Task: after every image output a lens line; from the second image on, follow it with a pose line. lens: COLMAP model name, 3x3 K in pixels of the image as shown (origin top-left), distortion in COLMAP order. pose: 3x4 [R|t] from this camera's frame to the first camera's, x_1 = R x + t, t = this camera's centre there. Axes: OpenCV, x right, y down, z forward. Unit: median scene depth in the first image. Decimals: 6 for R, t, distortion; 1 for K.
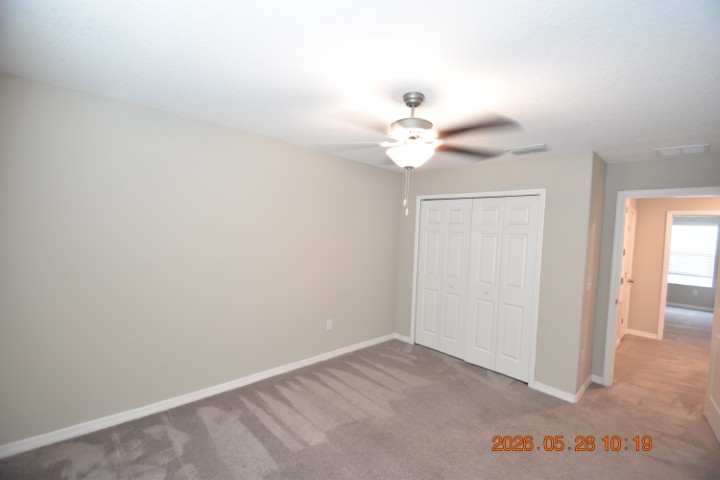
lens RADIAL K [[315.3, 0, 358.5], [0, 315.3, 239.6], [0, 0, 1]] dist [-0.007136, -0.001417]
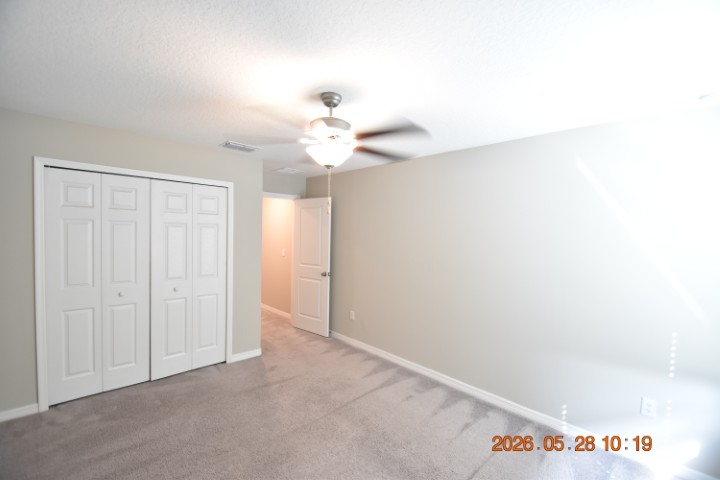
lens RADIAL K [[315.3, 0, 358.6], [0, 315.3, 242.3], [0, 0, 1]] dist [-0.007136, -0.001417]
pose [[-0.013654, -0.078041, 0.996857, -0.466619], [-0.001869, 0.996950, 0.078023, -0.034284], [-0.999905, -0.000798, -0.013758, 0.499815]]
